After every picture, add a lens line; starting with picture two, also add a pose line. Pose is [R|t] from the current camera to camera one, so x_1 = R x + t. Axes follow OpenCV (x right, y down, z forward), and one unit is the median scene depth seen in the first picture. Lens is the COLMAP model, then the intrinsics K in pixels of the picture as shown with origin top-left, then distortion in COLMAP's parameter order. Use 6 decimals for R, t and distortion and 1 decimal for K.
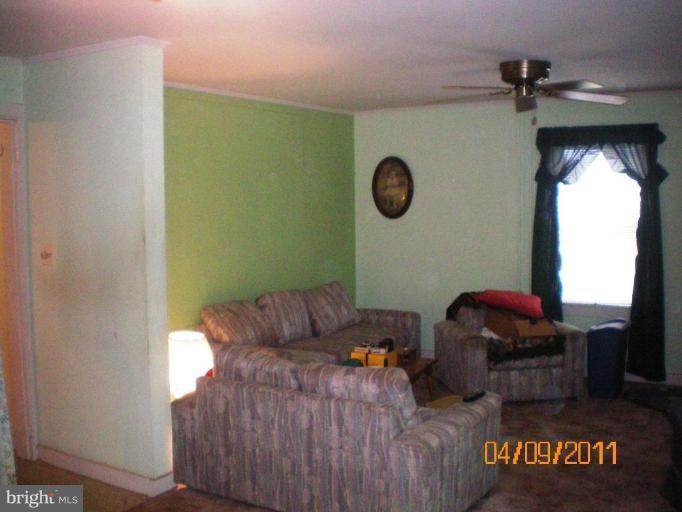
lens RADIAL K [[751.7, 0, 341.0], [0, 751.7, 256.0], [0, 0, 1]] dist [-0.076119, -0.277776]
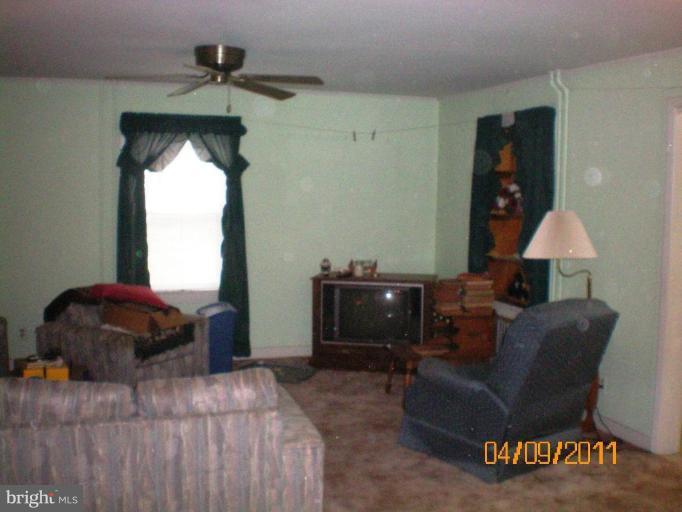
lens RADIAL K [[751.7, 0, 341.0], [0, 751.7, 256.0], [0, 0, 1]] dist [-0.076119, -0.277776]
pose [[0.643226, -0.049157, 0.764097, -0.524332], [0.036344, 0.998772, 0.033660, -0.015515], [-0.764814, 0.006119, 0.644223, 0.303648]]
